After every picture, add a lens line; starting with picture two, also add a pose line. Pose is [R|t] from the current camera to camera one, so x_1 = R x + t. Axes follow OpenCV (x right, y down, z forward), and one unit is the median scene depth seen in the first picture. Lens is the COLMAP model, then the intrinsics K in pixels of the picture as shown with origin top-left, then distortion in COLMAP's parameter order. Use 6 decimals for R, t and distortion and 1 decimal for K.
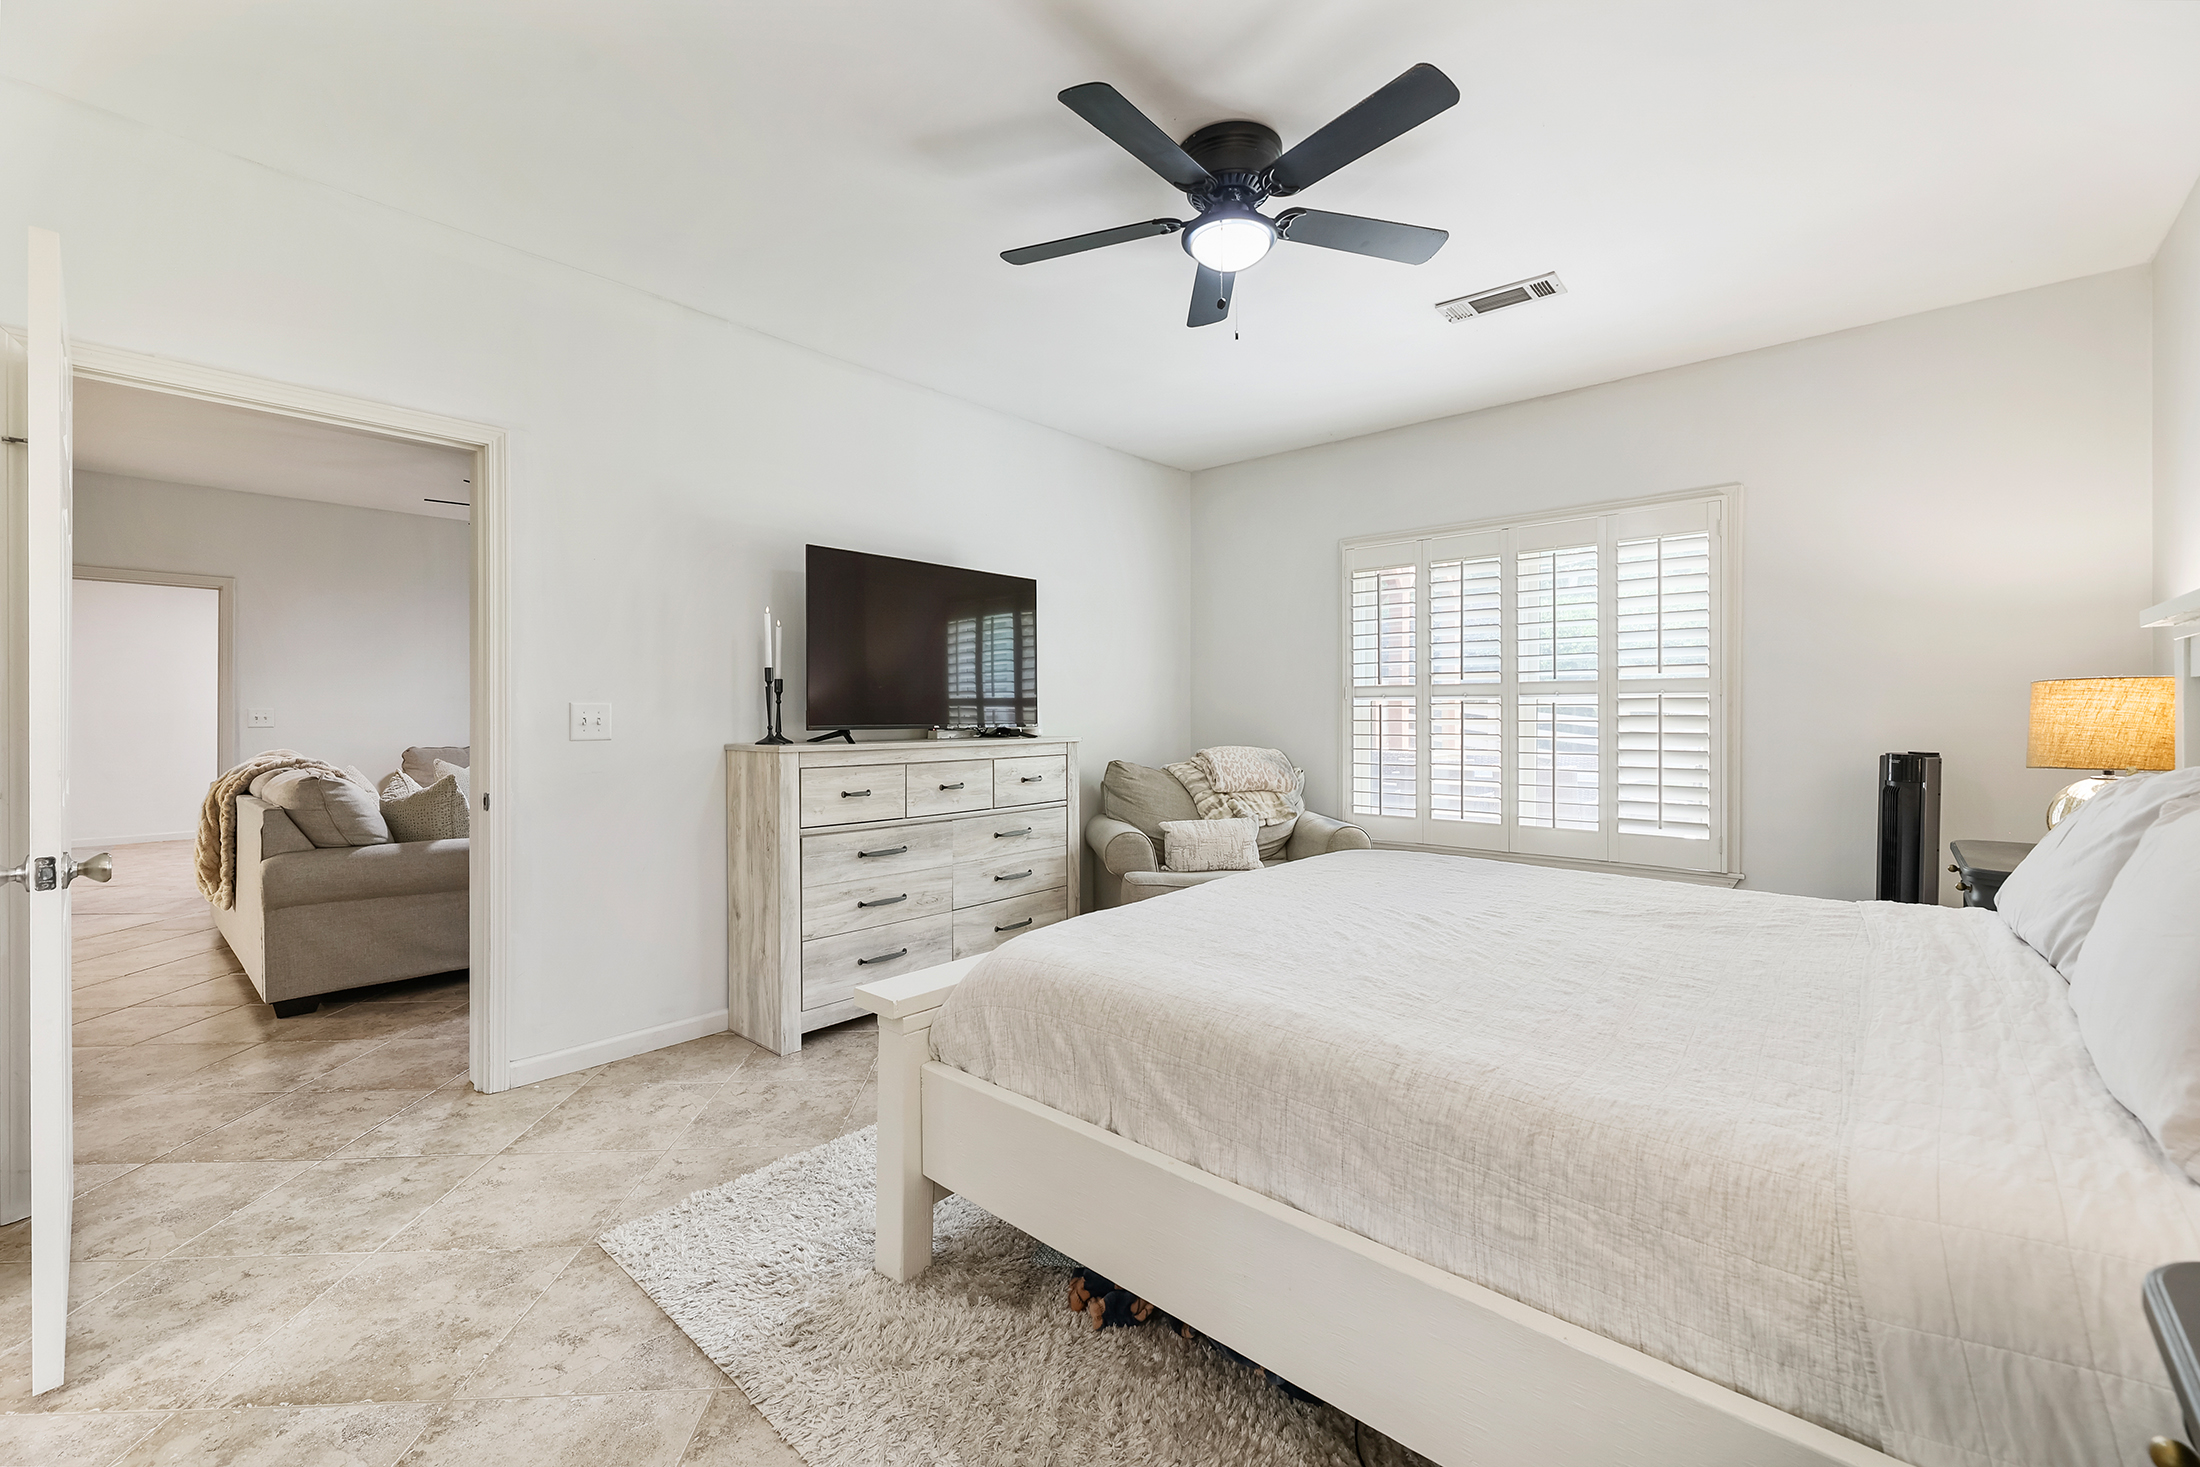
lens RADIAL K [[891.7, 0, 1099.9], [0, 891.7, 726.5], [0, 0, 1]] dist [-0.008521, -0.000359]
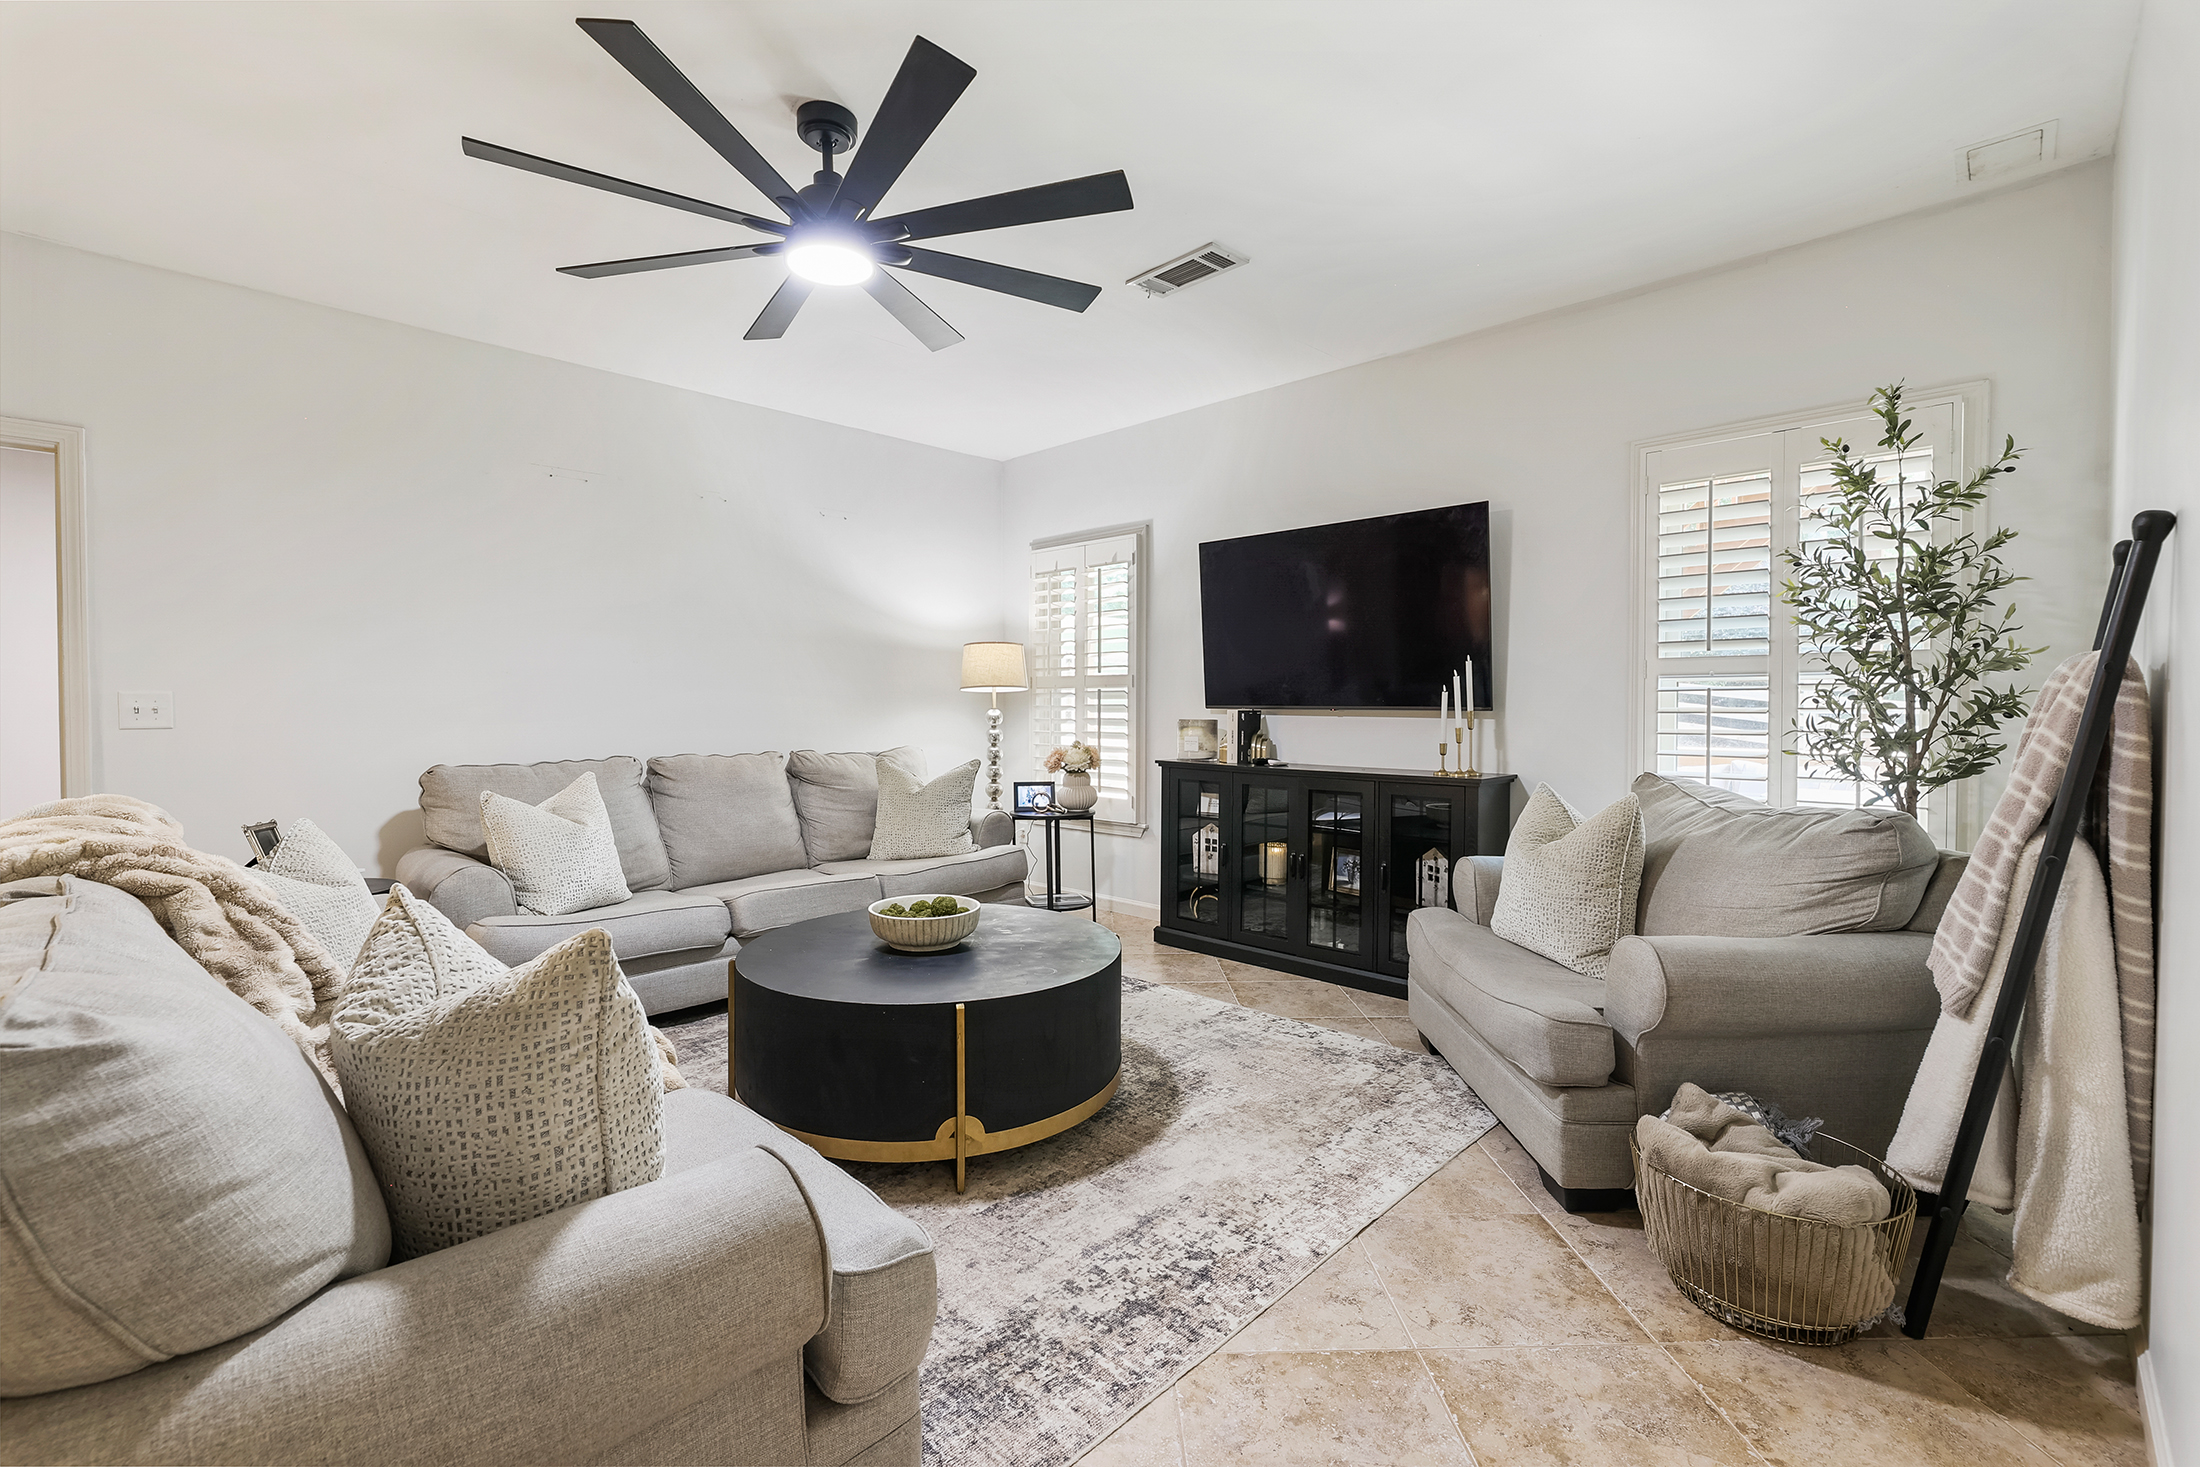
lens RADIAL K [[927.9, 0, 1102.5], [0, 927.9, 720.1], [0, 0, 1]] dist [-0.006415, 0.000865]
pose [[0.999510, -0.002226, -0.031223, -0.375341], [0.002687, 0.999888, 0.014755, -0.007981], [0.031186, -0.014831, 0.999404, 0.480668]]
